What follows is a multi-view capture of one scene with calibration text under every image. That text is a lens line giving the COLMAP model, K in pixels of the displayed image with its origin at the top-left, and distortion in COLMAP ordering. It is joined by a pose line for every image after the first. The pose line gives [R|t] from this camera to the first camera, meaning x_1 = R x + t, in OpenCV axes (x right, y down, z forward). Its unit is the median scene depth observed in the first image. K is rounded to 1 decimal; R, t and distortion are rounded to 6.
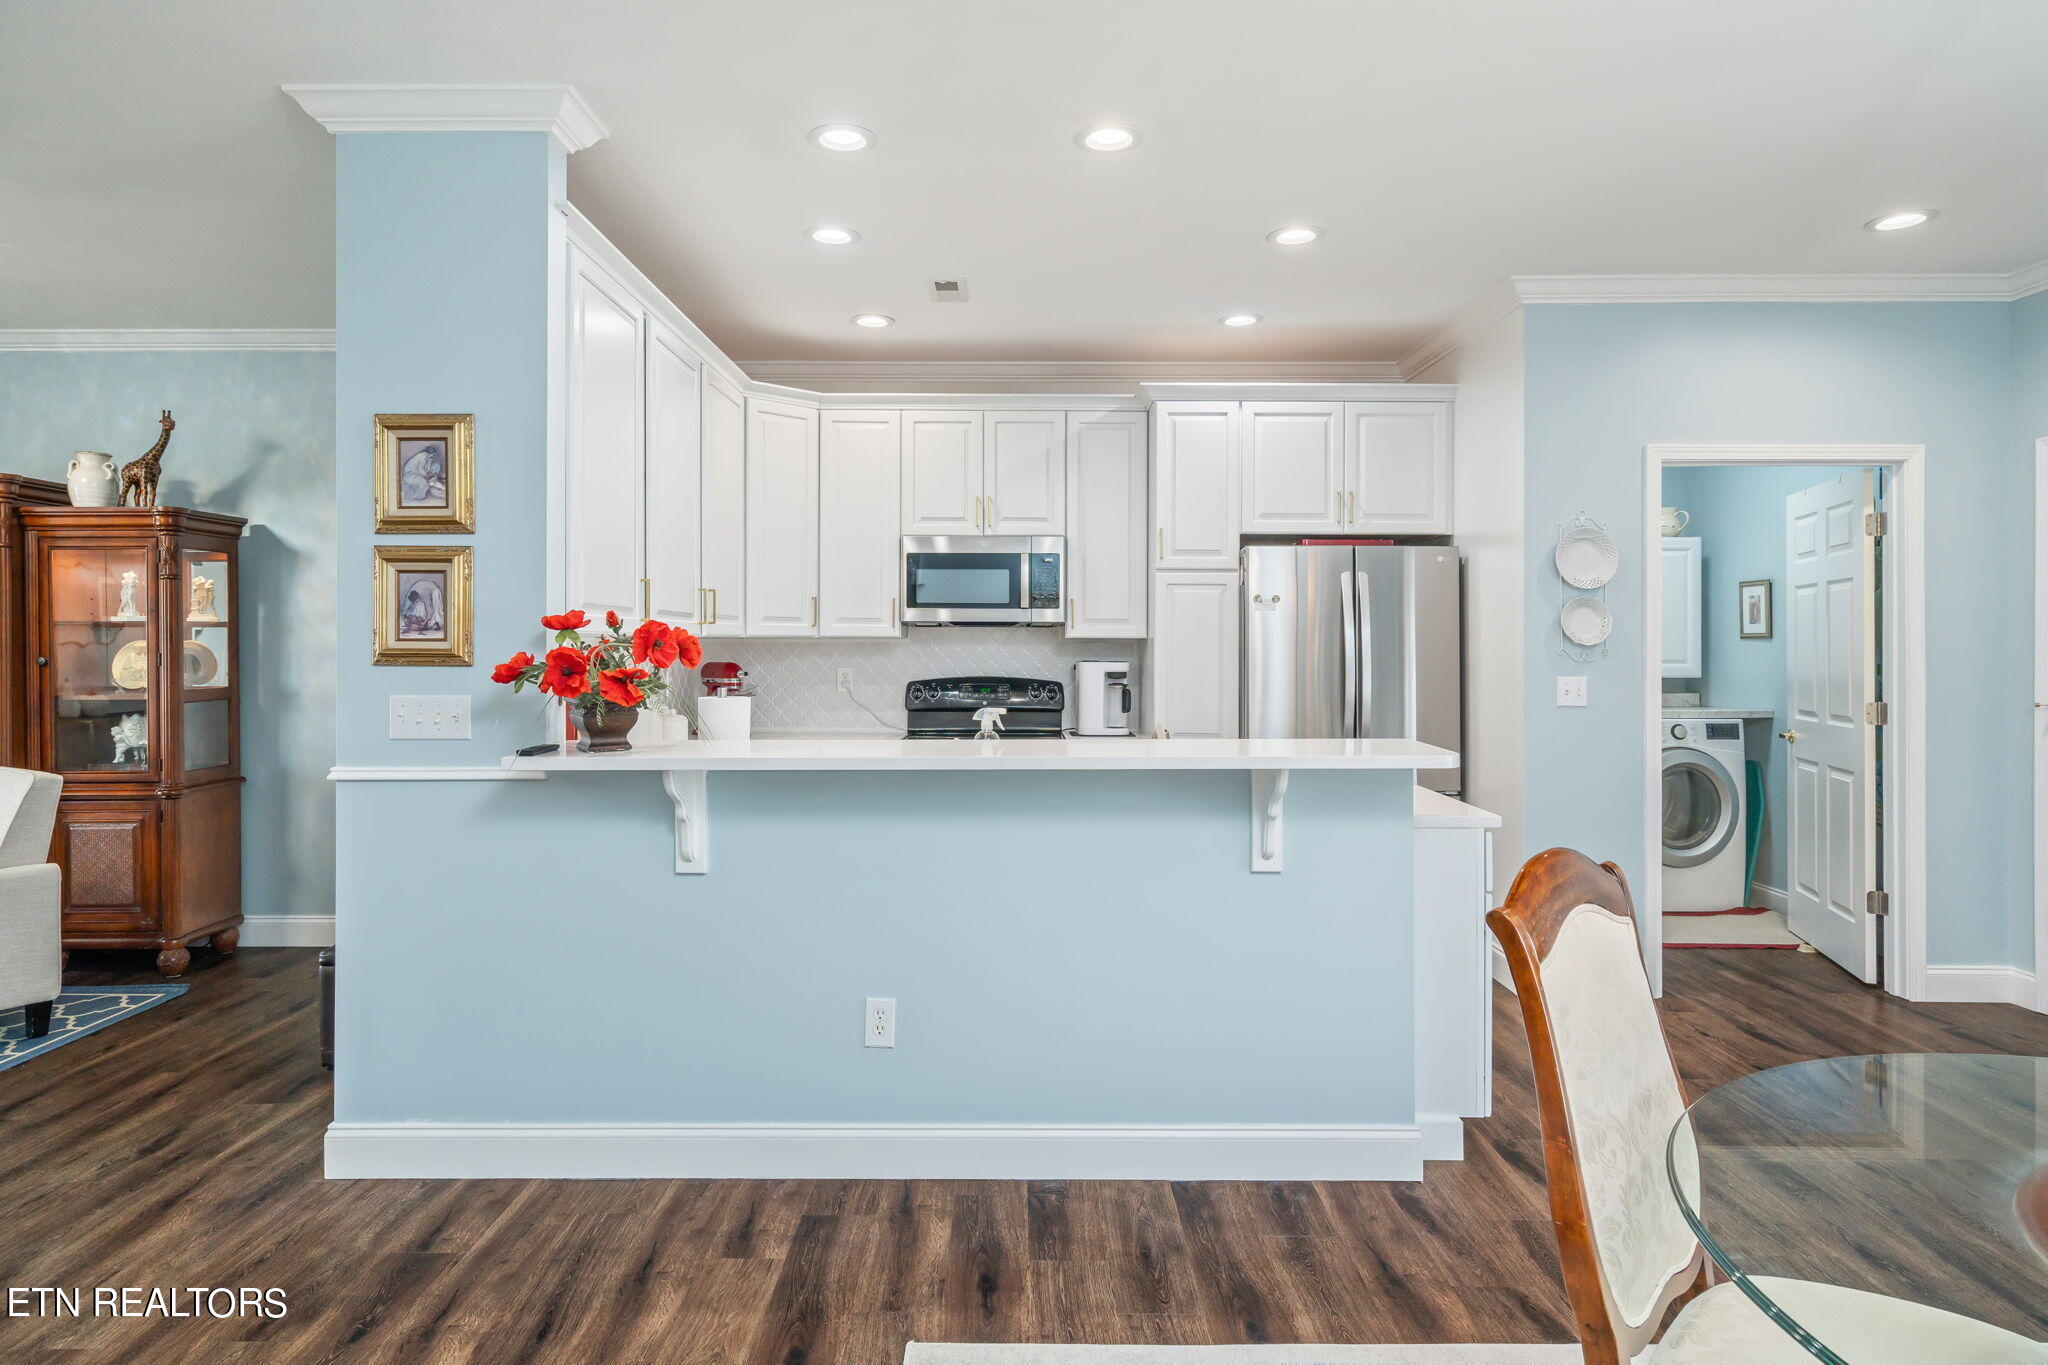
lens RADIAL K [[1149.9, 0, 994.6], [0, 1149.9, 628.7], [0, 0, 1]] dist [-0.002981, -0.000186]
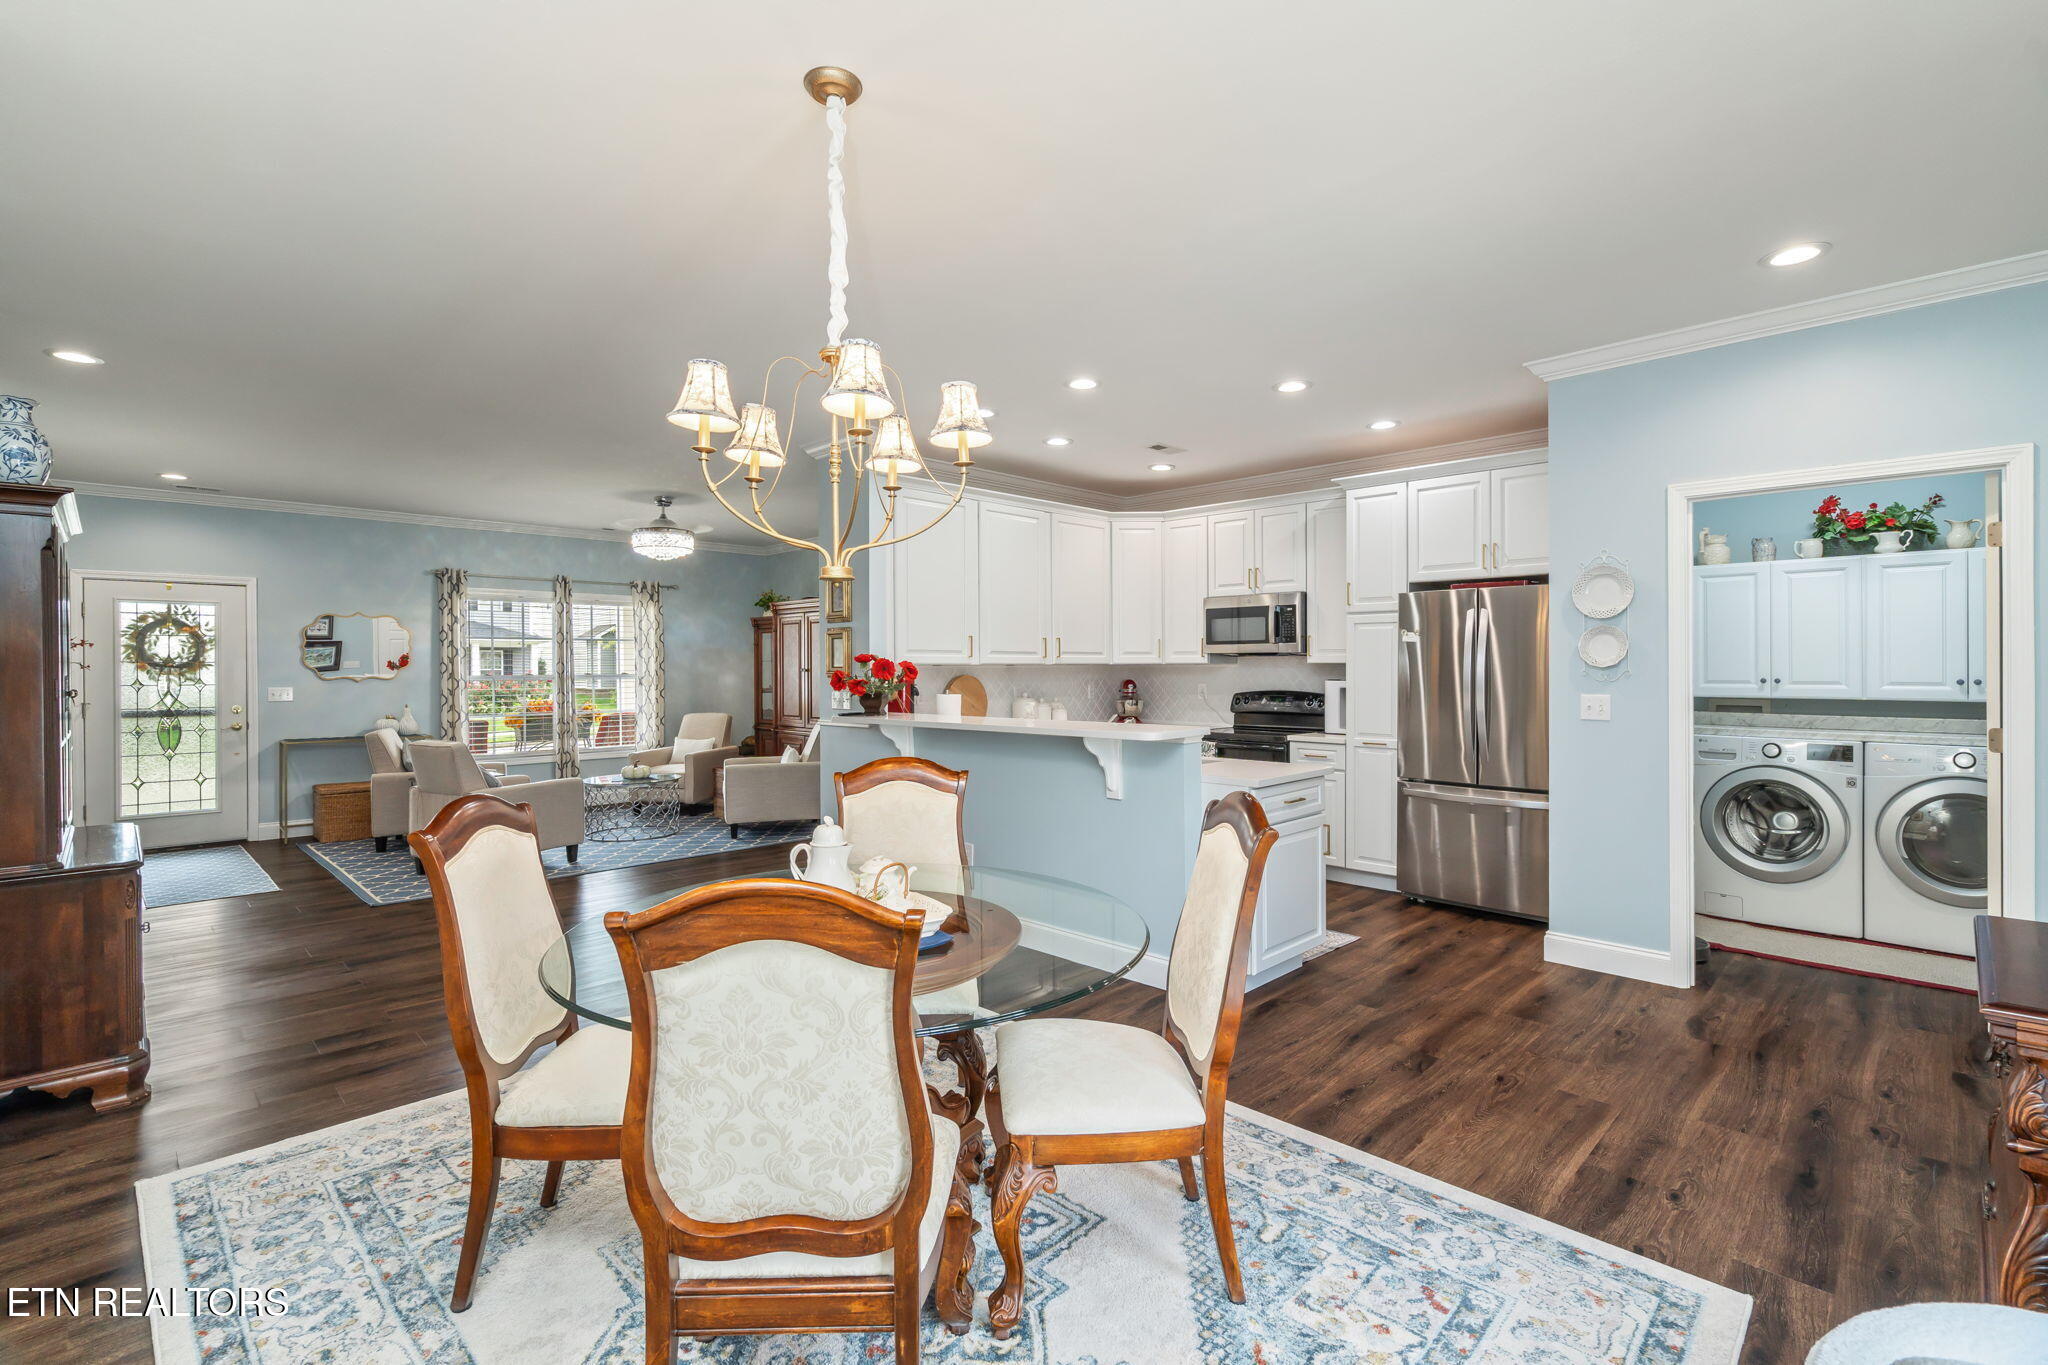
lens RADIAL K [[900.2, 0, 1035.0], [0, 900.2, 671.1], [0, 0, 1]] dist [-0.002196, -0.000347]
pose [[0.729888, -0.001712, -0.683565, 0.581256], [0.011890, 0.999877, 0.010191, 0.002166], [0.683463, -0.015566, 0.729819, -0.037529]]
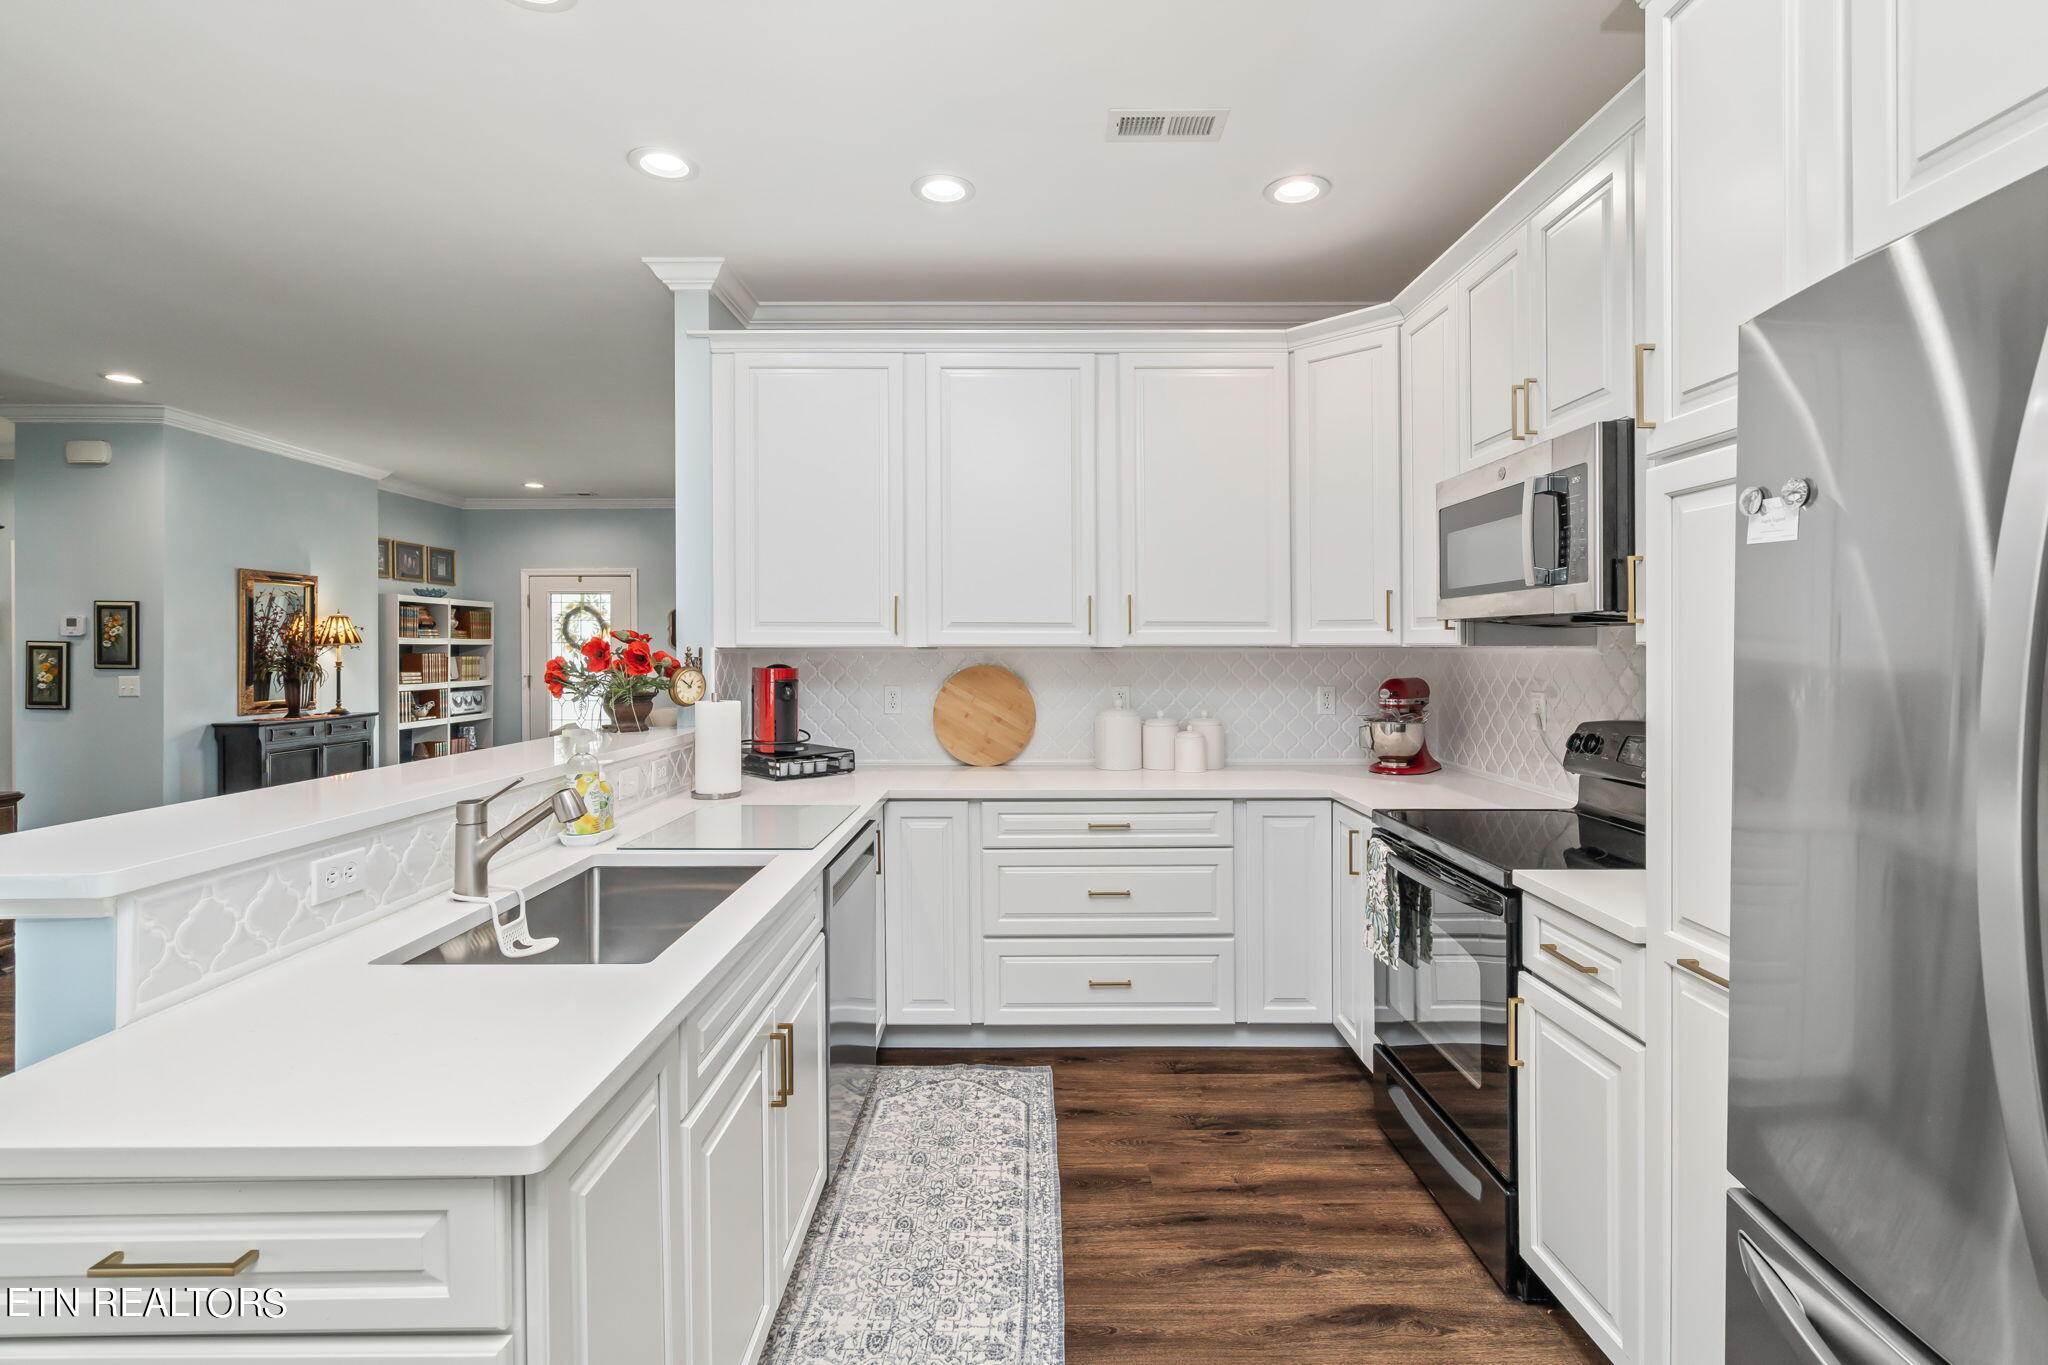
lens RADIAL K [[926.4, 0, 1024.9], [0, 926.4, 648.8], [0, 0, 1]] dist [-0.001407, 0.000284]
pose [[0.027545, 0.000266, -0.999621, 0.416339], [0.011375, 0.999935, 0.000579, 0.005895], [0.999556, -0.011387, 0.027540, 0.762809]]
